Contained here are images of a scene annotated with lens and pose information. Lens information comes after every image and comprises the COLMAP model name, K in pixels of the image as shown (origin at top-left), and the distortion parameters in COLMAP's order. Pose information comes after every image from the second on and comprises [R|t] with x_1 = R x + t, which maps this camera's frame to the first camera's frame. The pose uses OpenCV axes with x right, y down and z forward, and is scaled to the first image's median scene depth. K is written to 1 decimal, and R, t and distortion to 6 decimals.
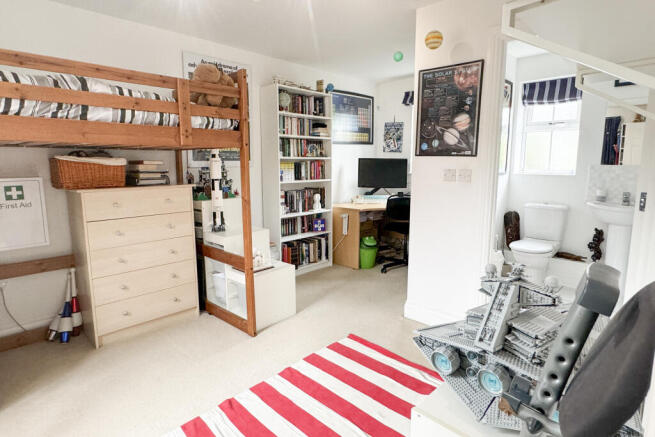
lens RADIAL K [[360.1, 0, 327.8], [0, 360.1, 216.4], [0, 0, 1]] dist [0.024116, 0.000497]
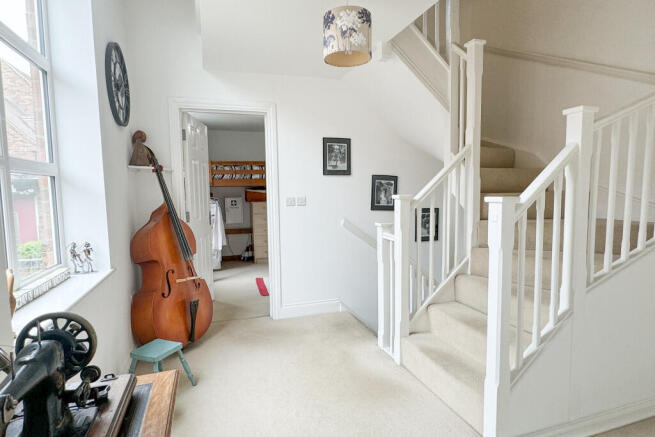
lens RADIAL K [[360.1, 0, 328.3], [0, 360.1, 220.1], [0, 0, 1]] dist [0.024116, 0.000497]
pose [[0.889615, 0.025623, -0.455992, 0.994907], [-0.051476, 0.997688, -0.044366, 0.144181], [0.453801, 0.062942, 0.888877, -1.059364]]
